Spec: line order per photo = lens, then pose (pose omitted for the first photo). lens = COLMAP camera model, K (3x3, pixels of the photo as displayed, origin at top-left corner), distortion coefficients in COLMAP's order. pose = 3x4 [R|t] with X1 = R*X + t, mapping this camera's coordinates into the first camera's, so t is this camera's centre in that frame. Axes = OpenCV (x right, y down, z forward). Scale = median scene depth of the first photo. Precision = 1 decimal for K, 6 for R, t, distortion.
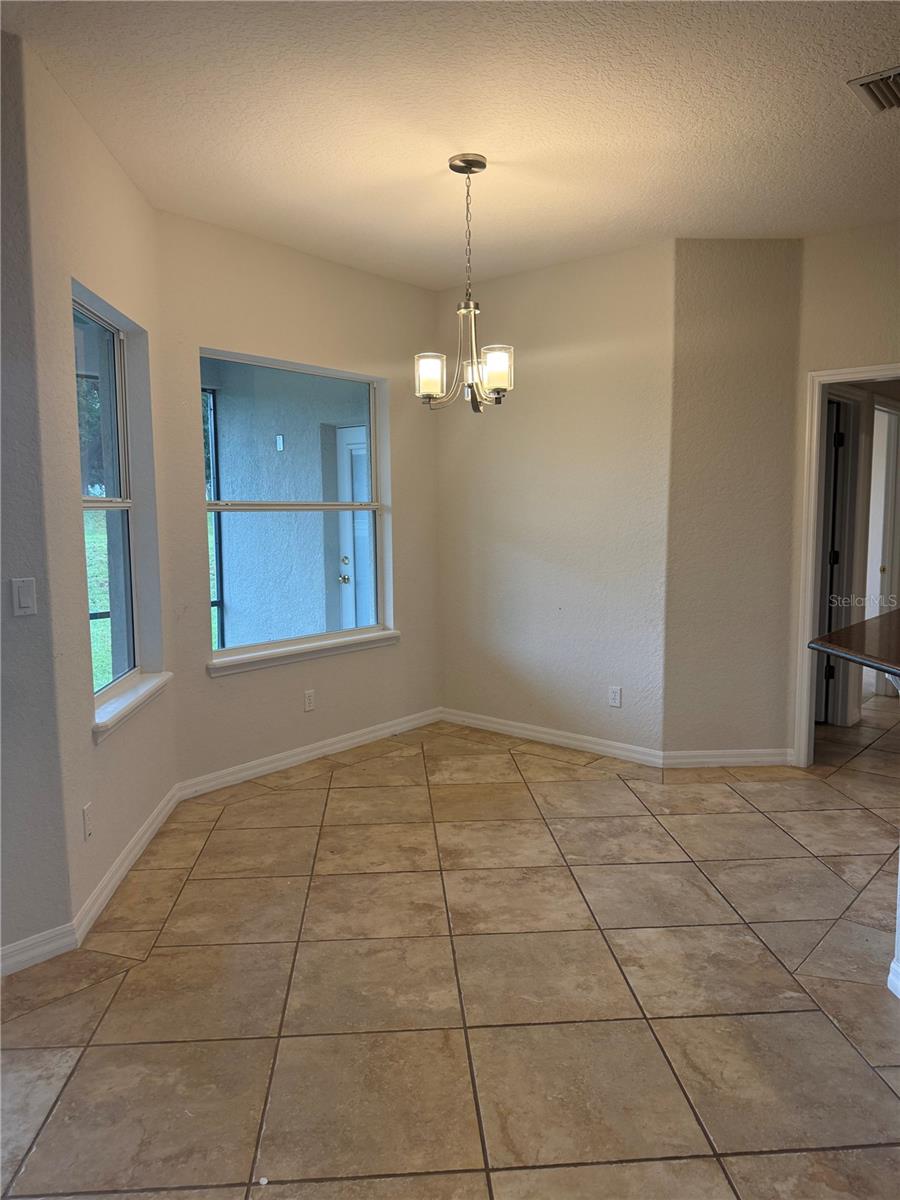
lens RADIAL K [[845.1, 0, 456.4], [0, 845.1, 622.5], [0, 0, 1]] dist [0.039906, -0.053713]
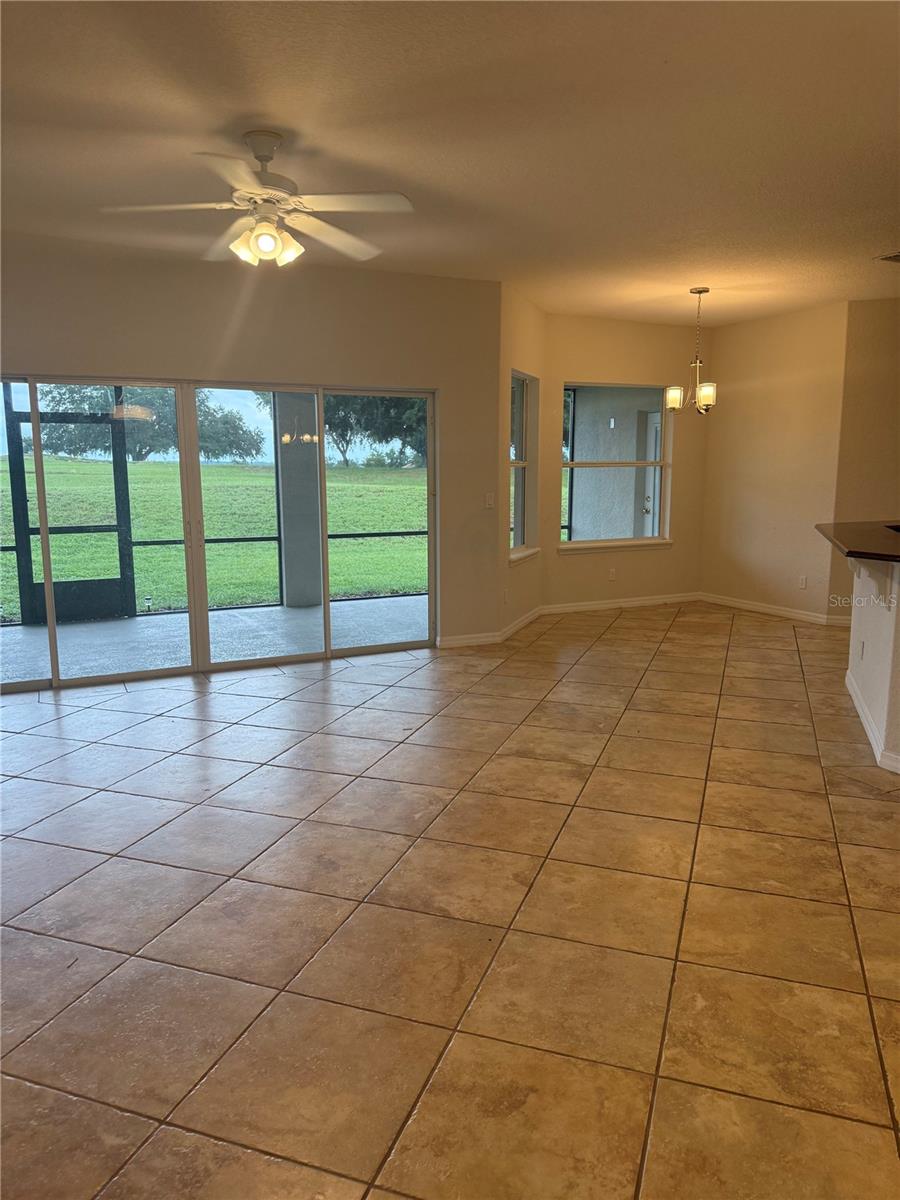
lens RADIAL K [[845.1, 0, 453.2], [0, 845.1, 591.4], [0, 0, 1]] dist [0.039906, -0.053713]
pose [[0.913311, 0.059357, -0.402914, 0.214177], [-0.053893, 0.998236, 0.024896, 0.091832], [0.403681, -0.001023, 0.914899, -0.680252]]
